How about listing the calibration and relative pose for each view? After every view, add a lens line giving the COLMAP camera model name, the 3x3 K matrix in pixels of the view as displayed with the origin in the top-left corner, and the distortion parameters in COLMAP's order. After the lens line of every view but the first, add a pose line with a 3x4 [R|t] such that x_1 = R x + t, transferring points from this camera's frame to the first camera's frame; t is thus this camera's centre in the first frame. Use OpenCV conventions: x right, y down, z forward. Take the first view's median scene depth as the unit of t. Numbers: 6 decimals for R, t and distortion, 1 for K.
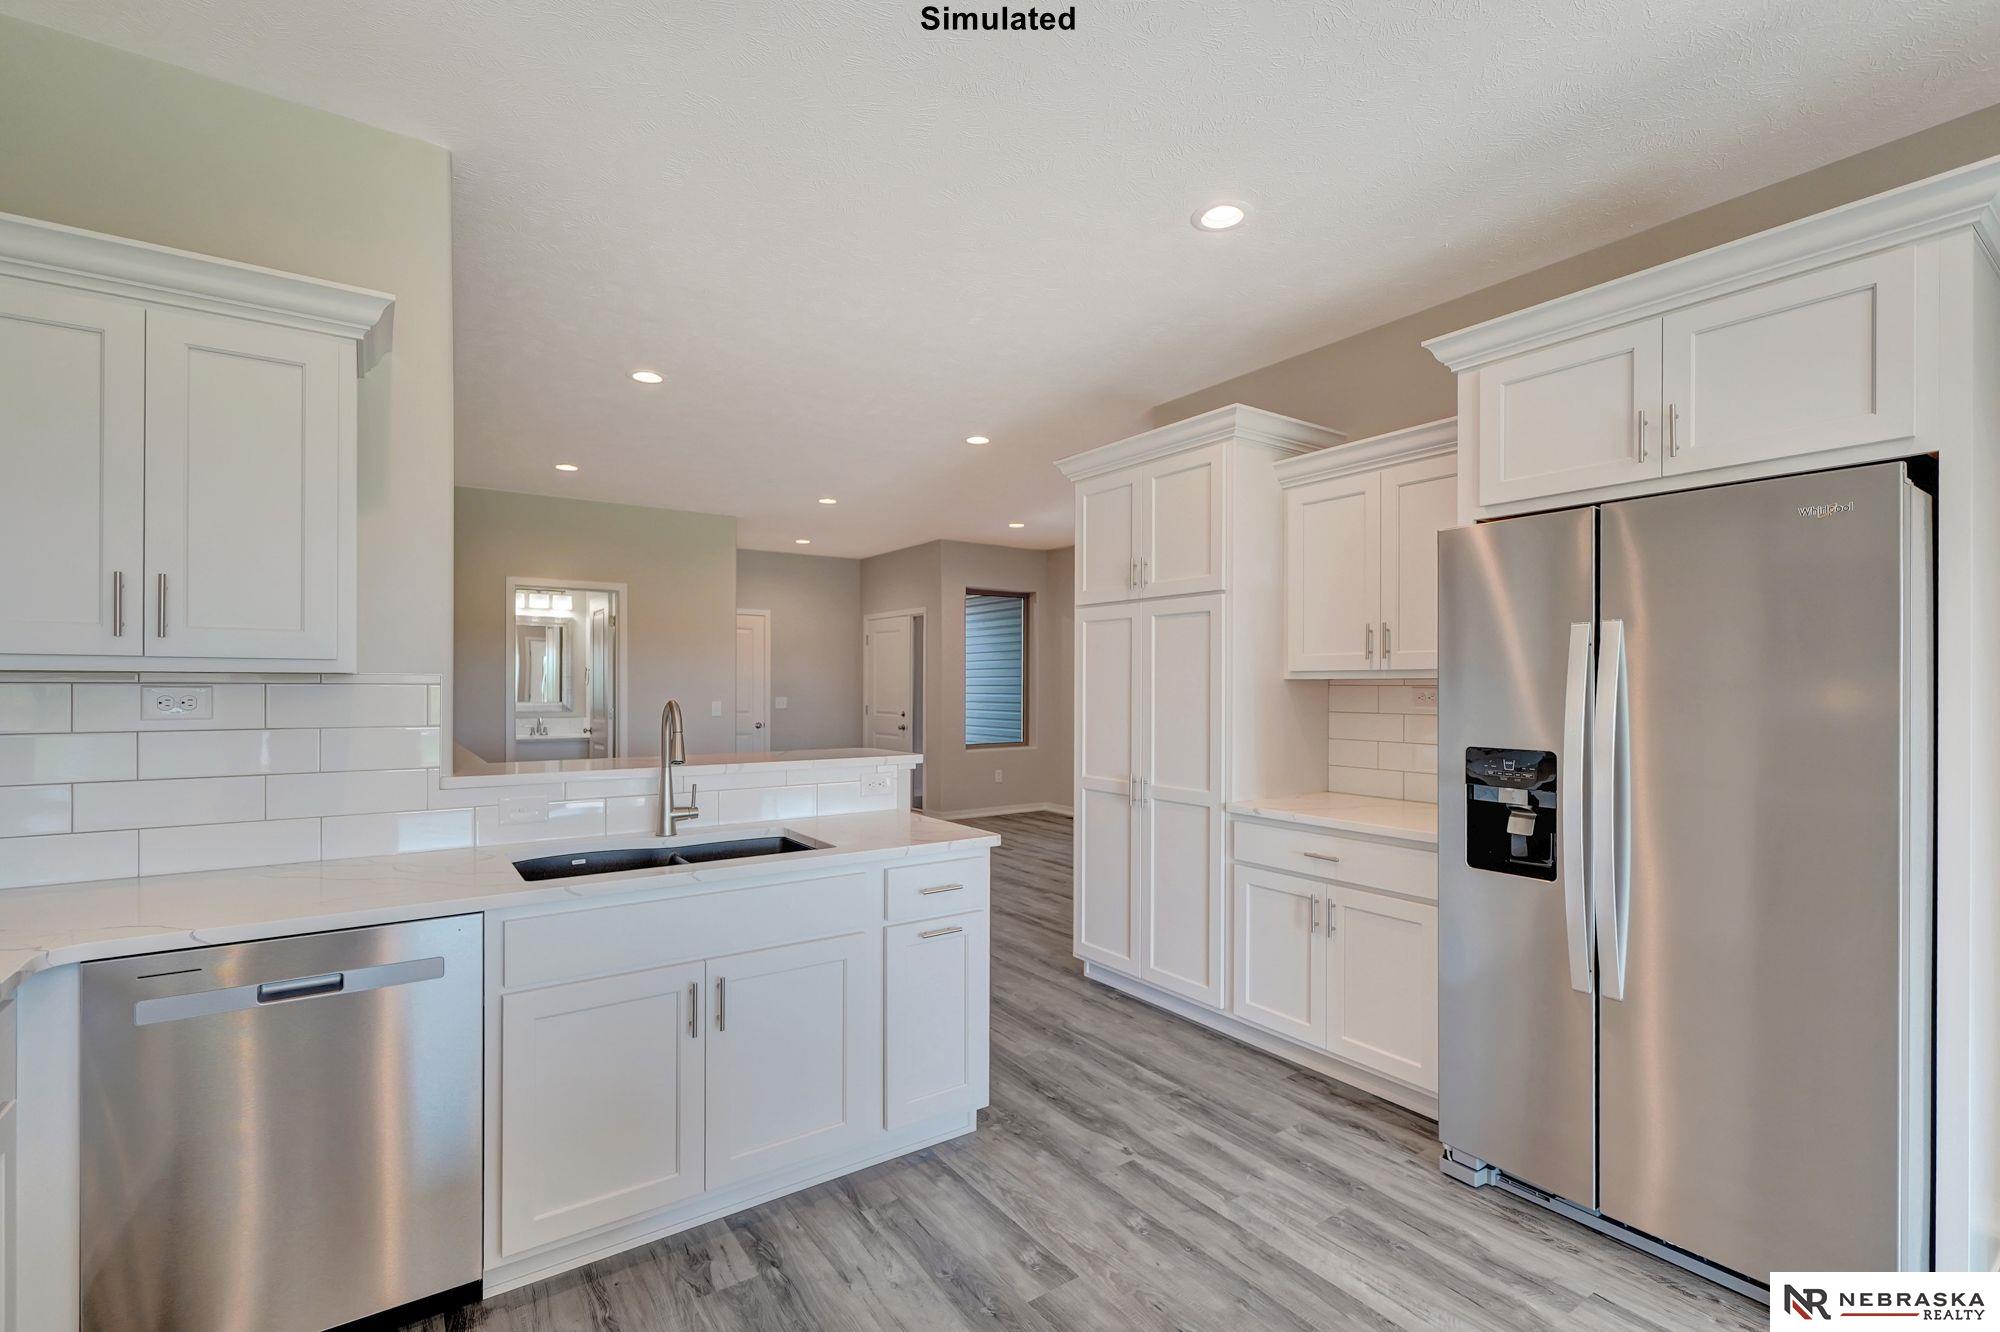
lens RADIAL K [[881.2, 0, 1003.1], [0, 881.2, 699.2], [0, 0, 1]] dist [-0.000051, 0.000028]
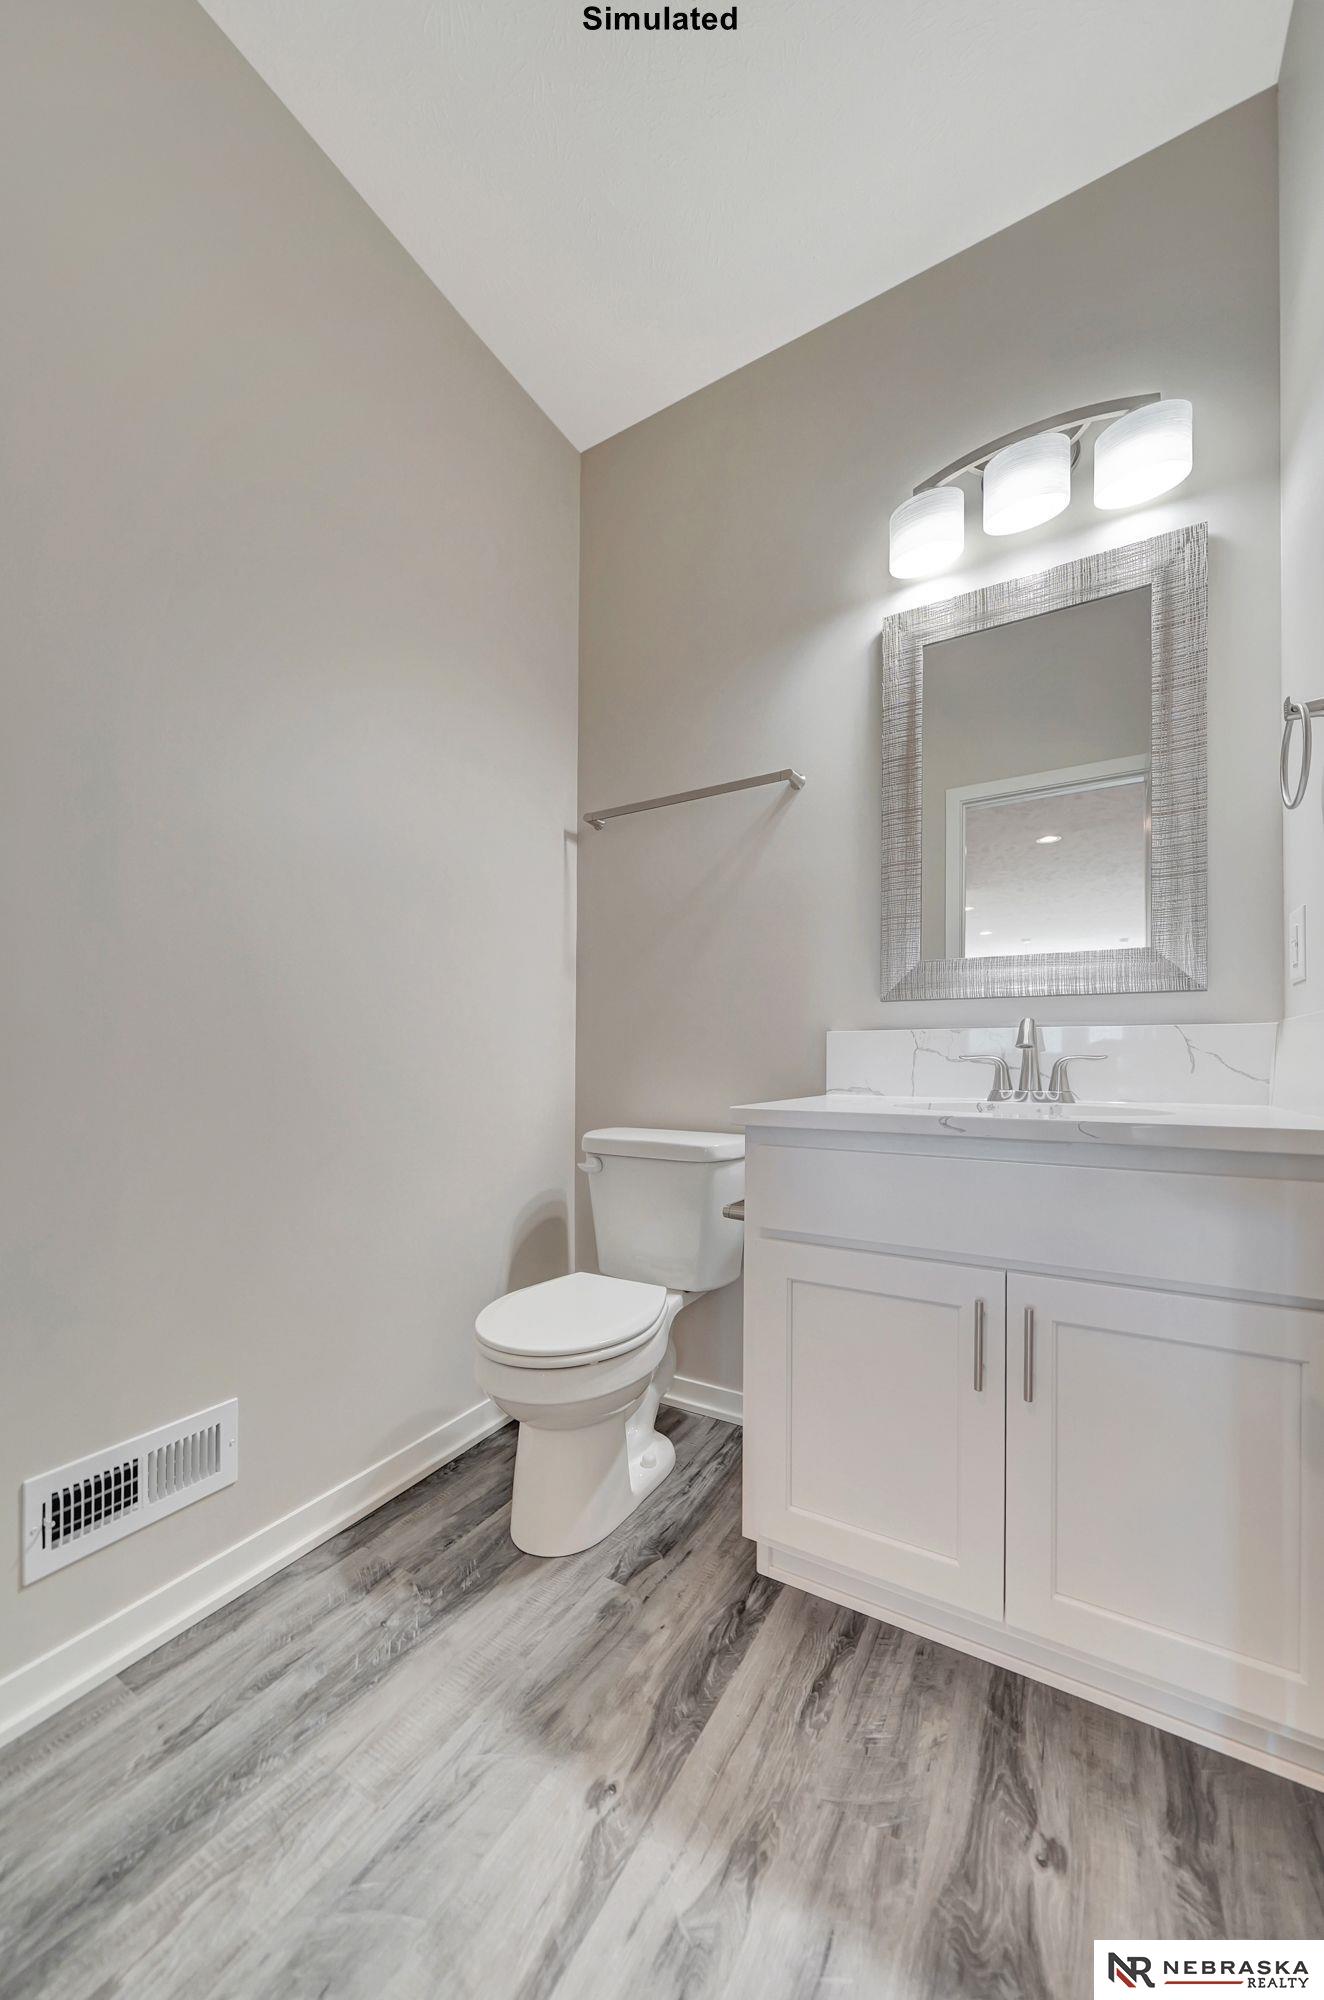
lens RADIAL K [[712.0, 0, 662.9], [0, 712.0, 1054.1], [0, 0, 1]] dist [0.001835, 0.000159]
pose [[0.407618, -0.006314, -0.913131, -0.354465], [-0.015573, 0.999783, -0.013865, 0.028899], [0.913020, 0.019872, 0.407431, 0.746904]]
